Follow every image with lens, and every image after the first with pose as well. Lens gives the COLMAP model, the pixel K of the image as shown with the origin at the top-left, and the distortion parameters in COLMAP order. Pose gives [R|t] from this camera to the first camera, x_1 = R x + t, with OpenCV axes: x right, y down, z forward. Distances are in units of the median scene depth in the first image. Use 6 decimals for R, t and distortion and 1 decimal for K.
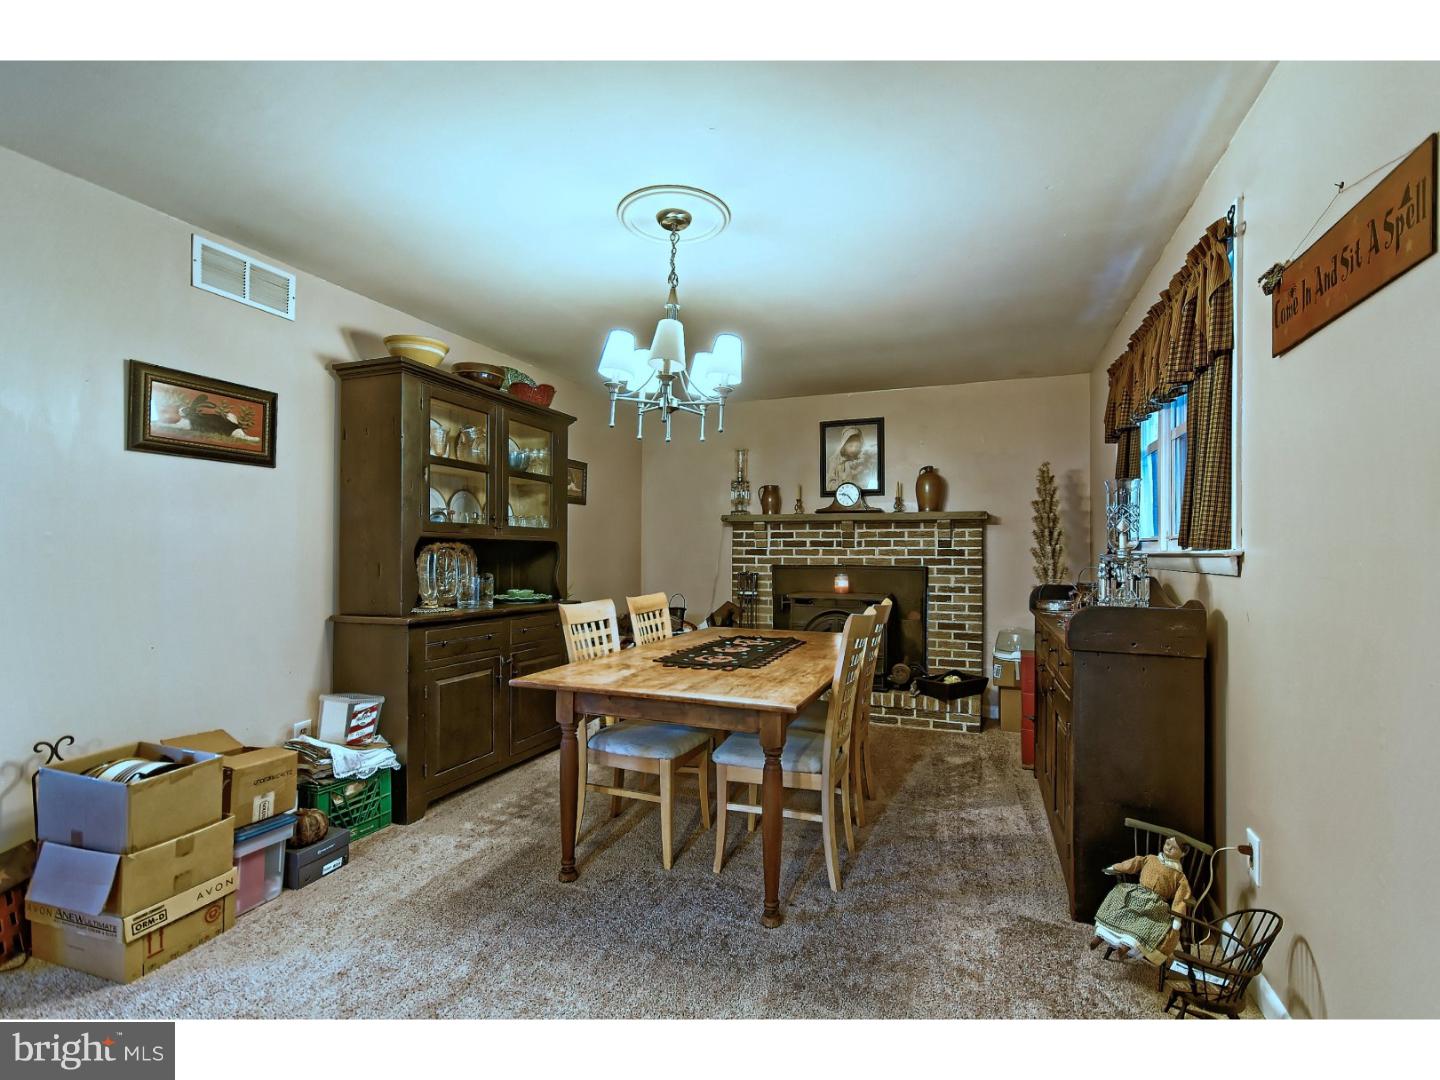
lens RADIAL K [[652.3, 0, 721.8], [0, 652.3, 555.3], [0, 0, 1]] dist [0.000520, -0.000151]
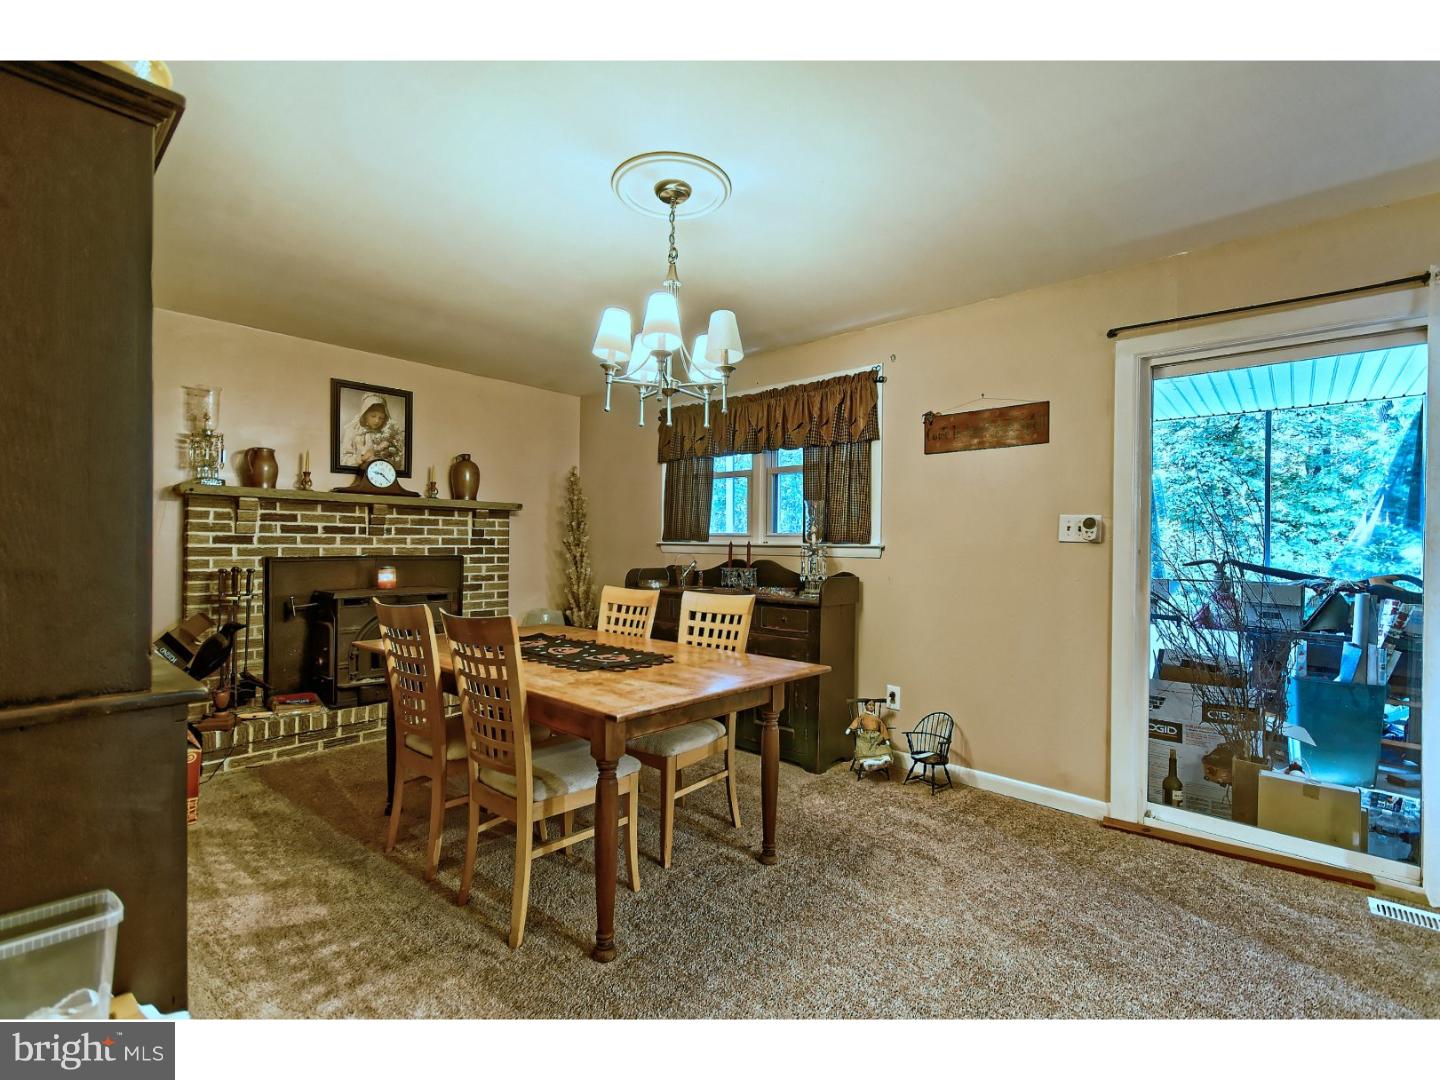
lens RADIAL K [[647.0, 0, 720.0], [0, 647.0, 540.0], [0, 0, 1]] dist [-0.001937, -0.000605]
pose [[0.357740, 0.005627, 0.933804, -0.440231], [-0.003485, 0.999983, -0.004690, -0.003375], [-0.933815, -0.001577, 0.357753, 0.281017]]
